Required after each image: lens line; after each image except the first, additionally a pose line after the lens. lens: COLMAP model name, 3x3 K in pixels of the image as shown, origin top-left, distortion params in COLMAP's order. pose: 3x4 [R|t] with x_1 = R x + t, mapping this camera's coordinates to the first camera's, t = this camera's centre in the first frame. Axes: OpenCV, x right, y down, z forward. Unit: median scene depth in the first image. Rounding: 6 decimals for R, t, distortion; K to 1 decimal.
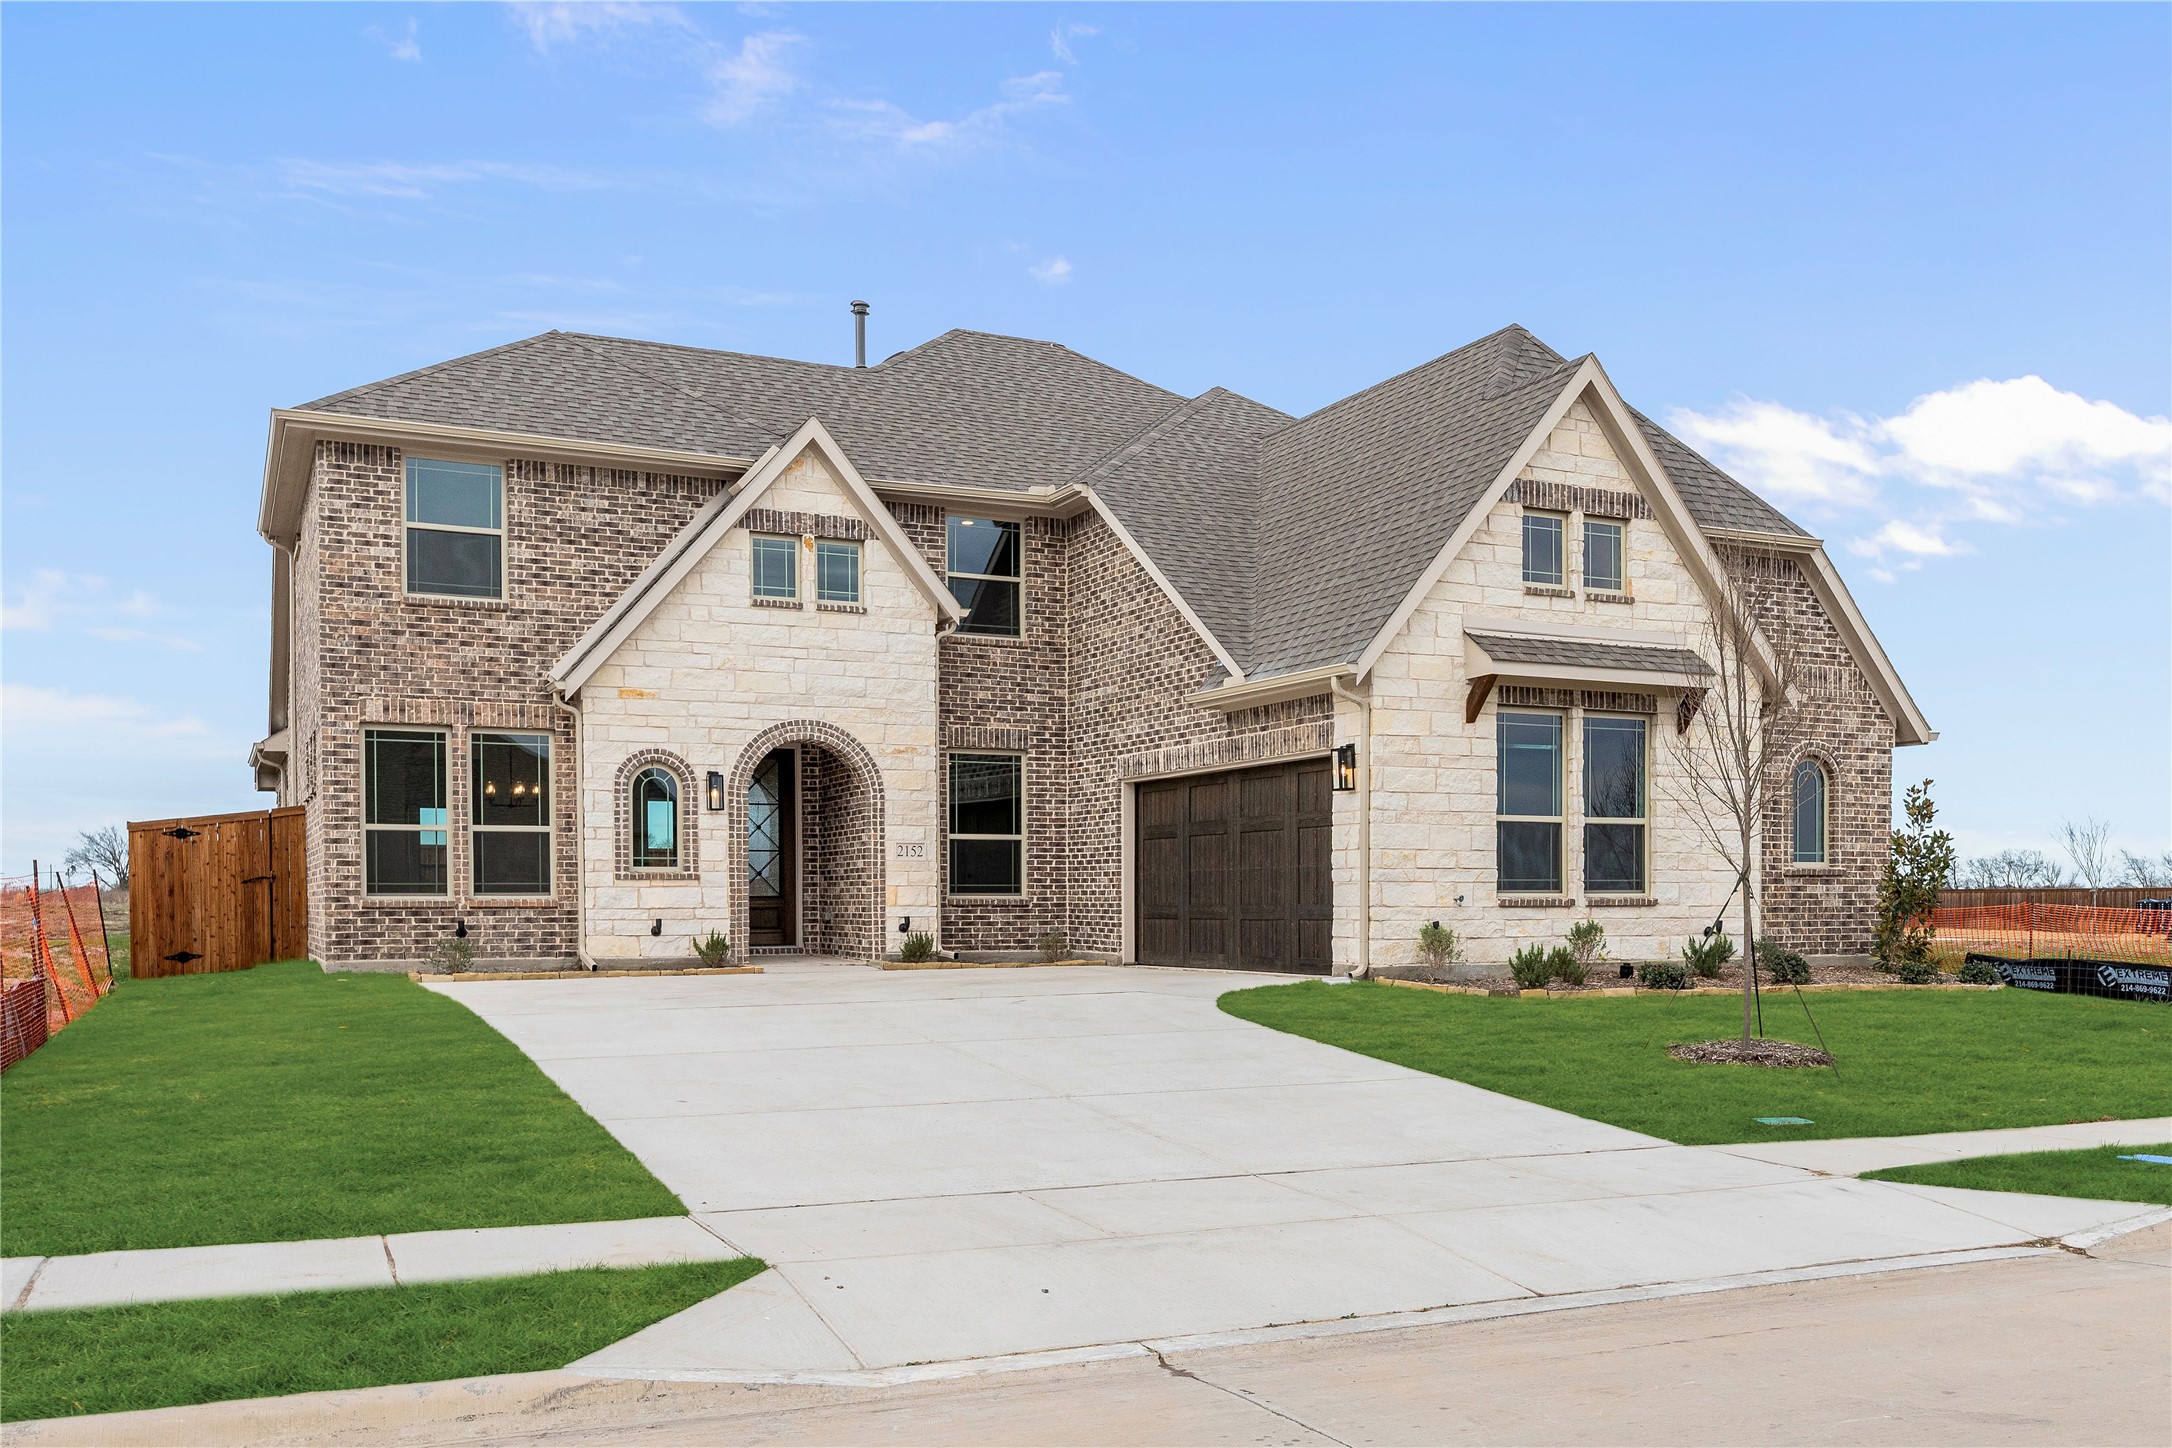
lens RADIAL K [[1631.2, 0, 1086.0], [0, 1631.2, 724.0], [0, 0, 1]] dist [0.002712, 0.001092]
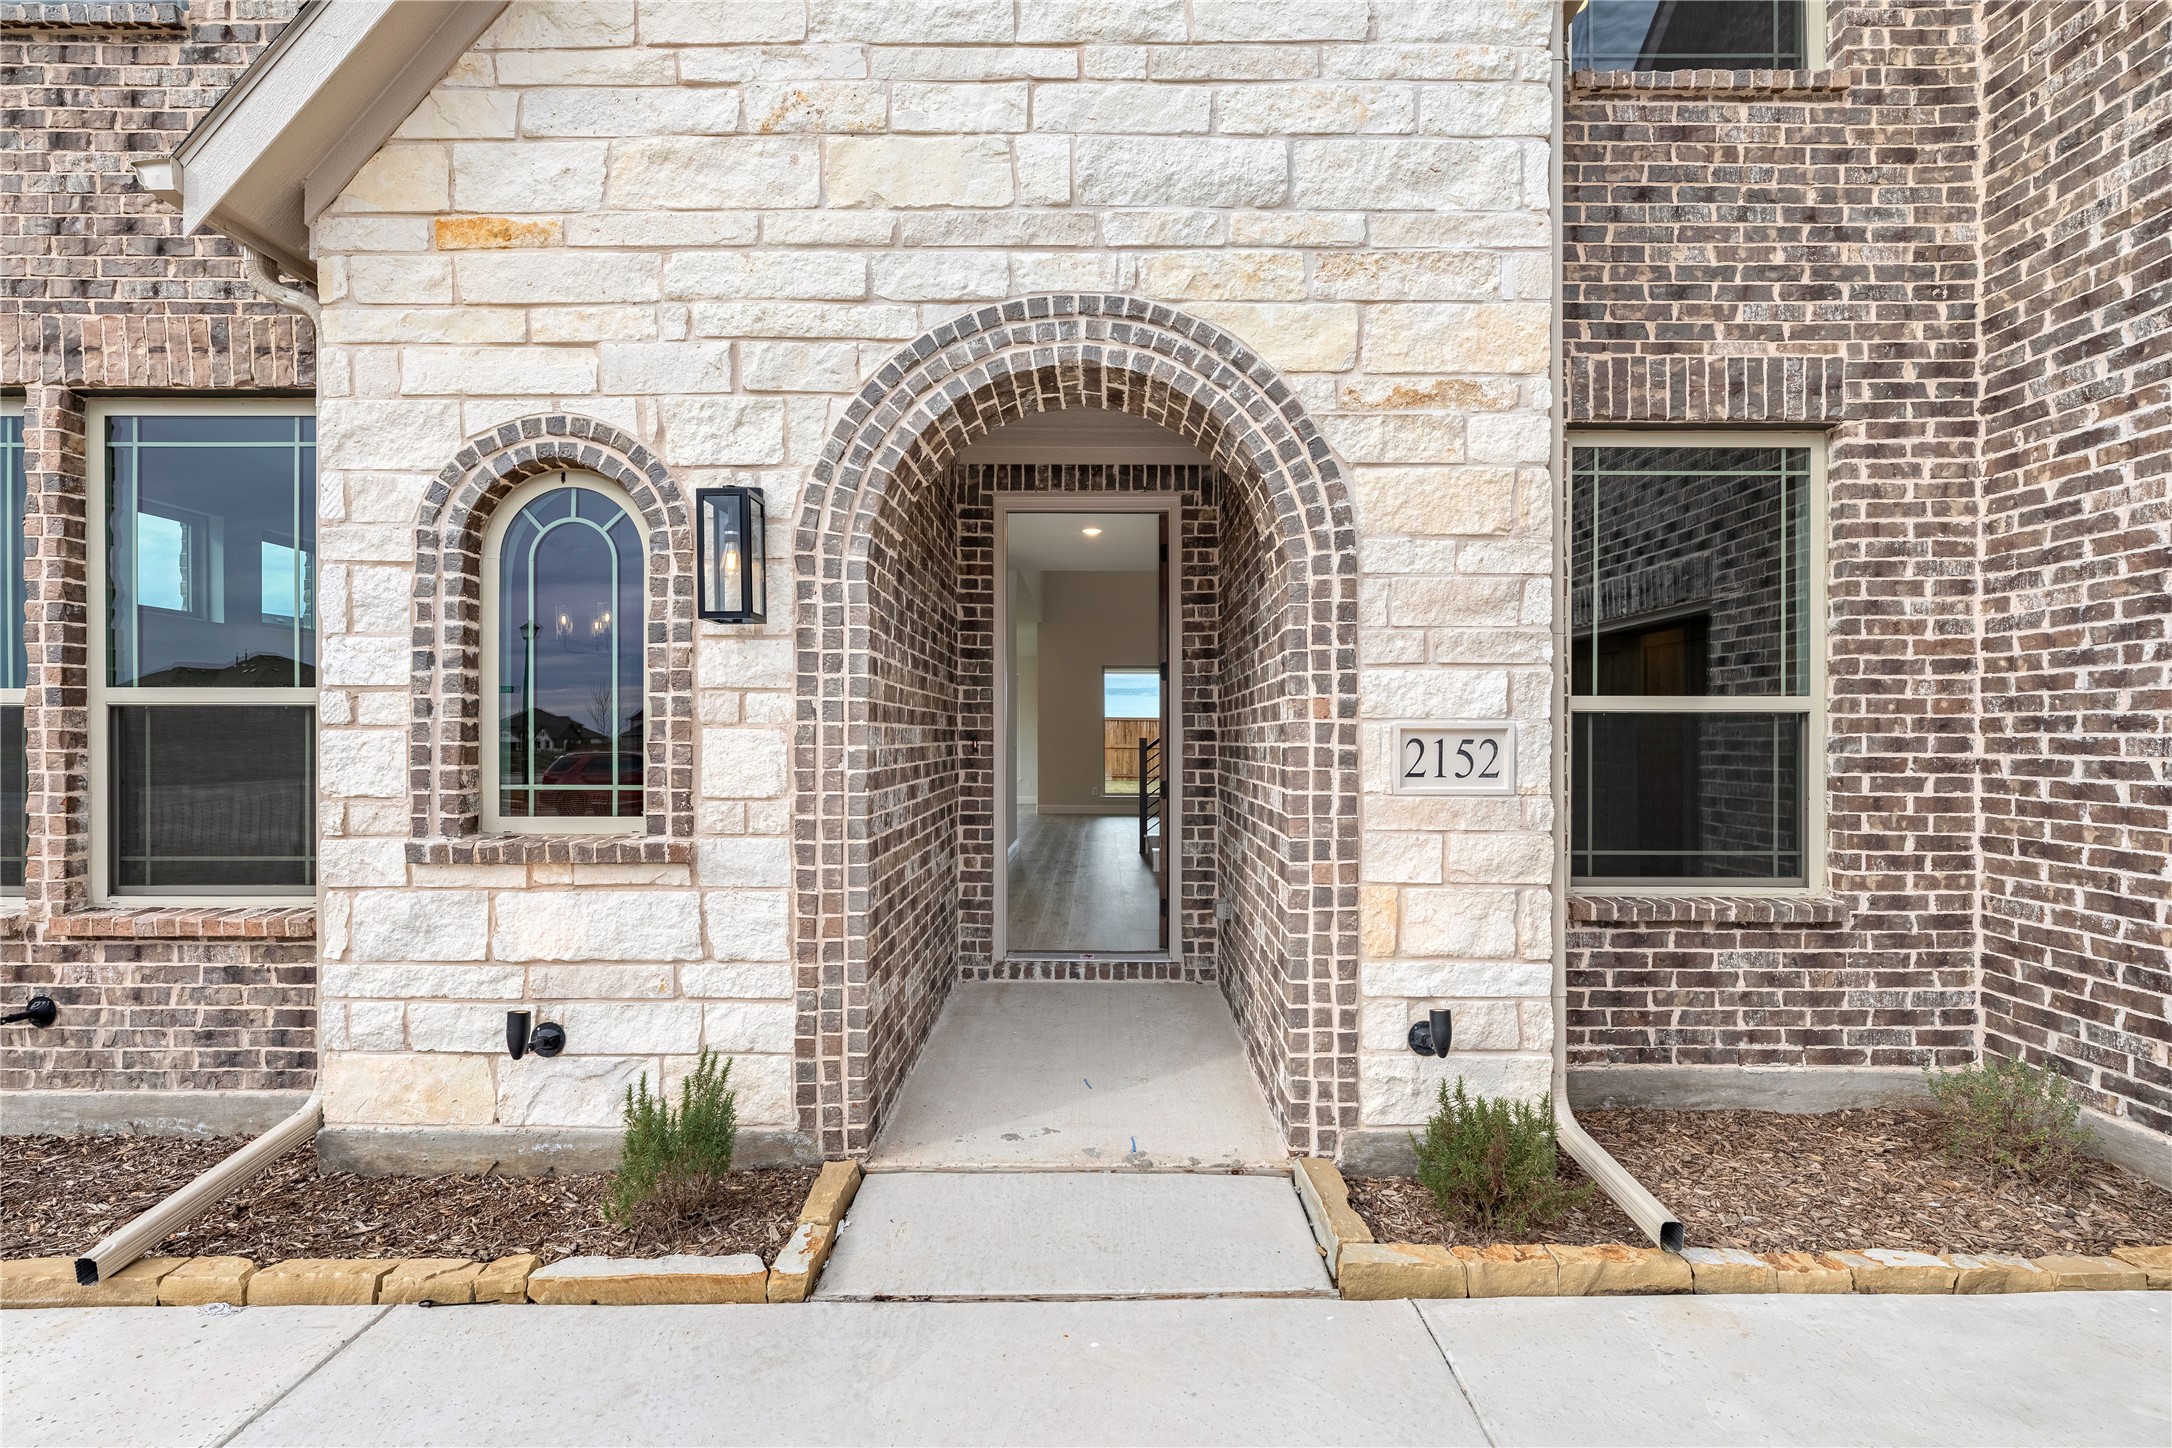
lens RADIAL K [[1034.7, 0, 1091.1], [0, 1034.7, 796.9], [0, 0, 1]] dist [0.003030, 0.001374]
pose [[0.917679, 0.022552, -0.396682, -0.096514], [0.038966, 0.988467, 0.146340, 0.057633], [0.395407, -0.149750, 0.906216, 0.835070]]
